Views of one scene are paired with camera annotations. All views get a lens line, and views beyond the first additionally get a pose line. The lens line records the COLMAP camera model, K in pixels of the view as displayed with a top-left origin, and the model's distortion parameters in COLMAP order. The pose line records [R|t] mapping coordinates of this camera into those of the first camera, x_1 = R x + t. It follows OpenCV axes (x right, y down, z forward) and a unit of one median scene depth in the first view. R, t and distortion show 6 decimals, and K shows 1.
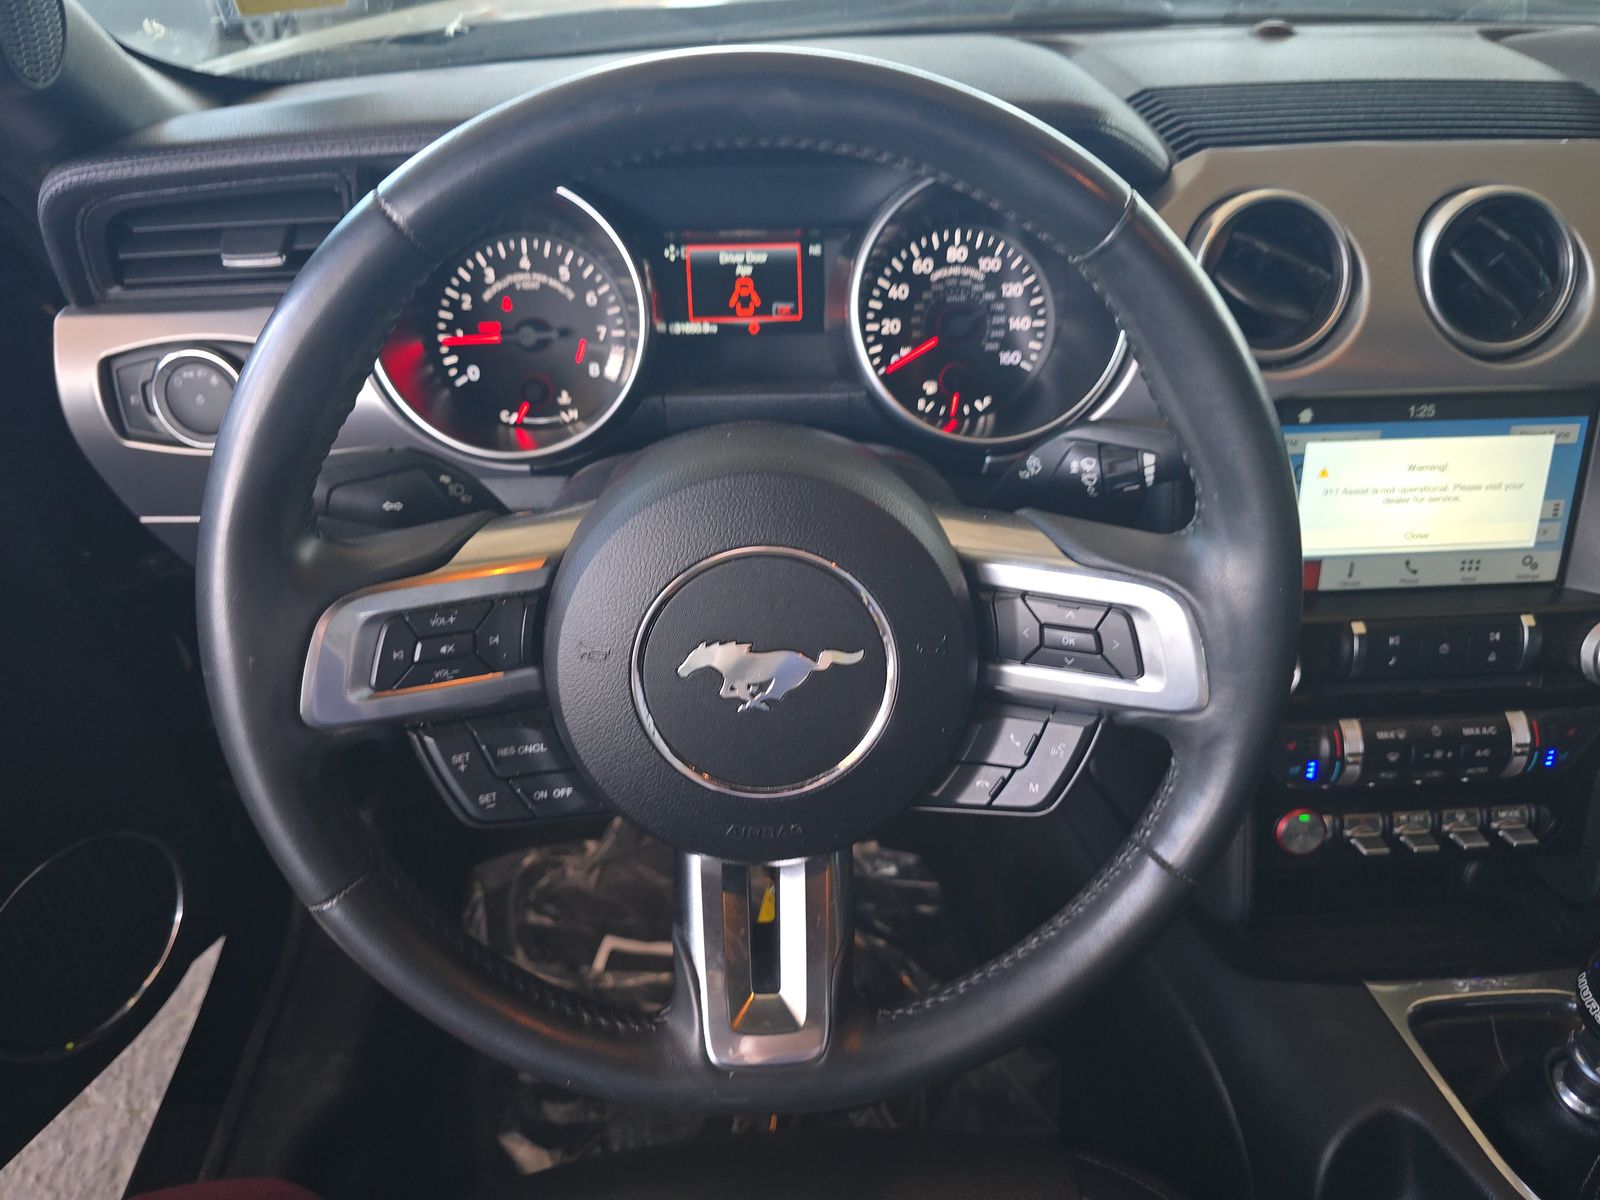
lens RADIAL K [[1073.1, 0, 799.6], [0, 1073.1, 595.7], [0, 0, 1]] dist [0.010692, -0.011535]
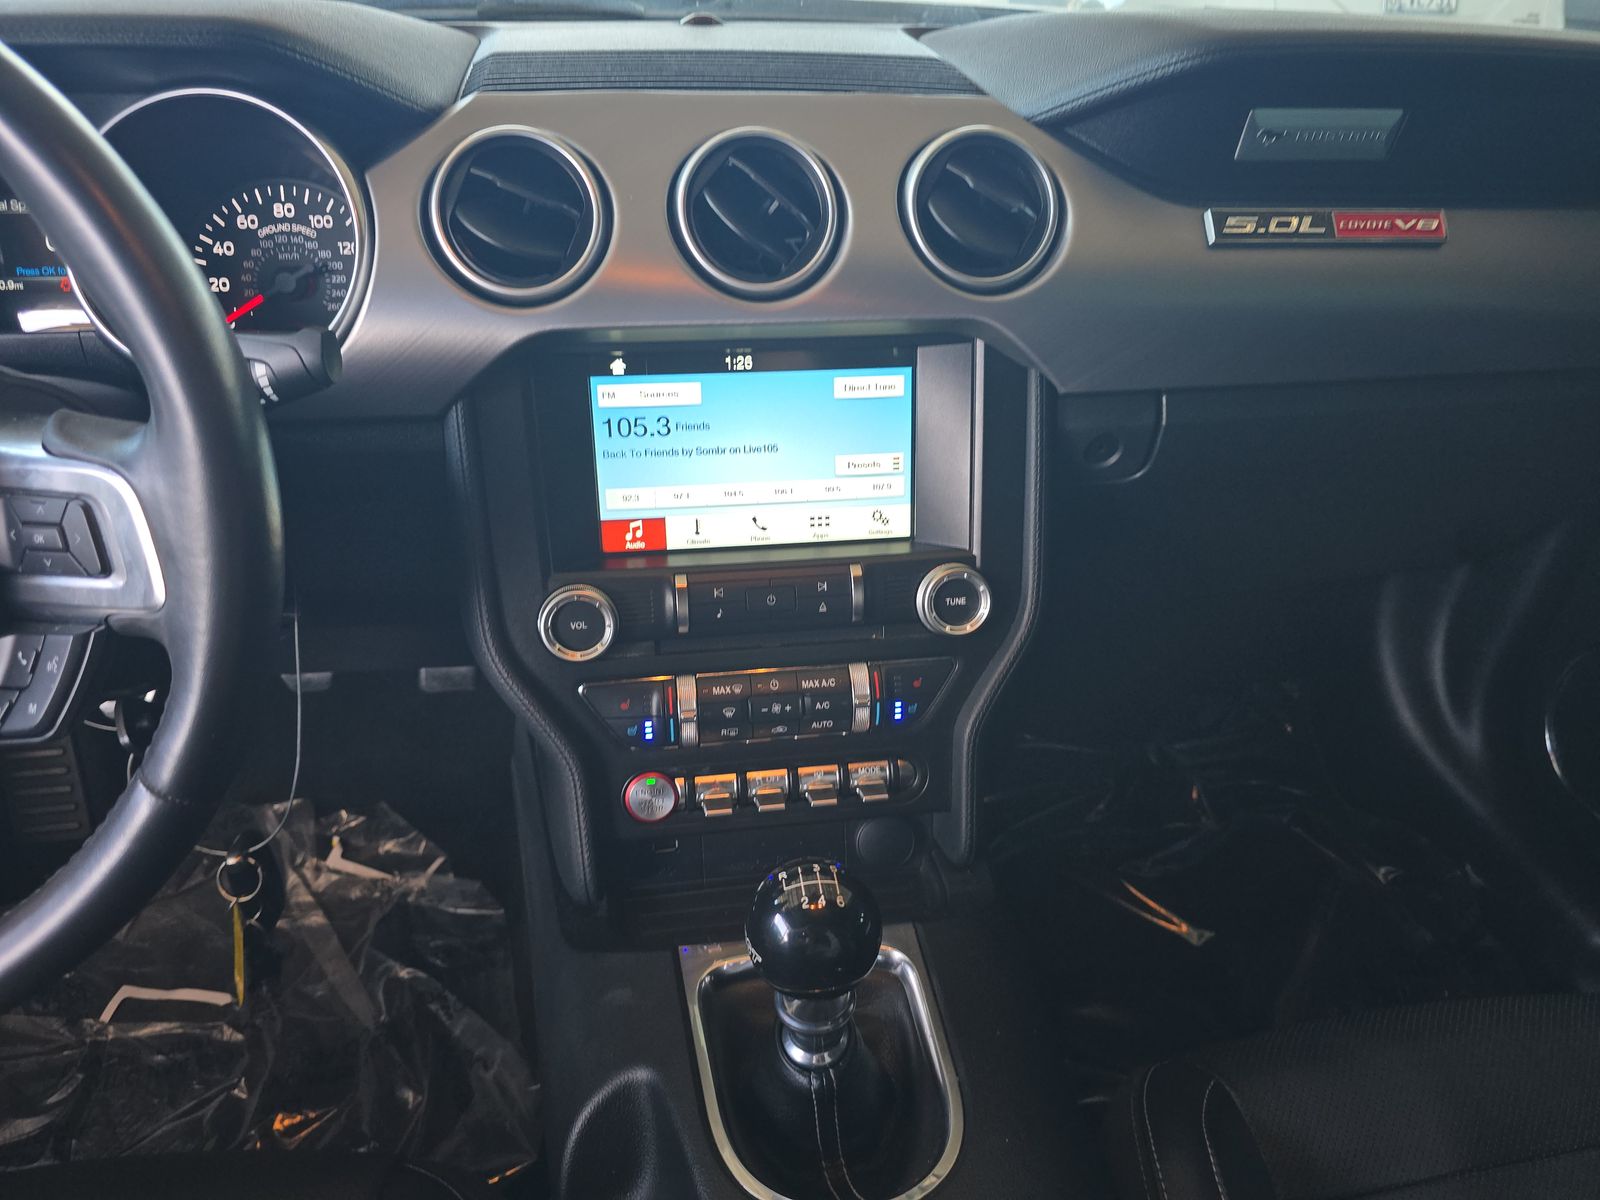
lens RADIAL K [[1073.1, 0, 799.8], [0, 1073.1, 606.8], [0, 0, 1]] dist [0.010692, -0.011535]
pose [[0.994352, -0.025985, 0.102906, 0.499472], [0.032200, 0.997726, -0.059203, 0.109665], [-0.101134, 0.062182, 0.992928, 0.016535]]
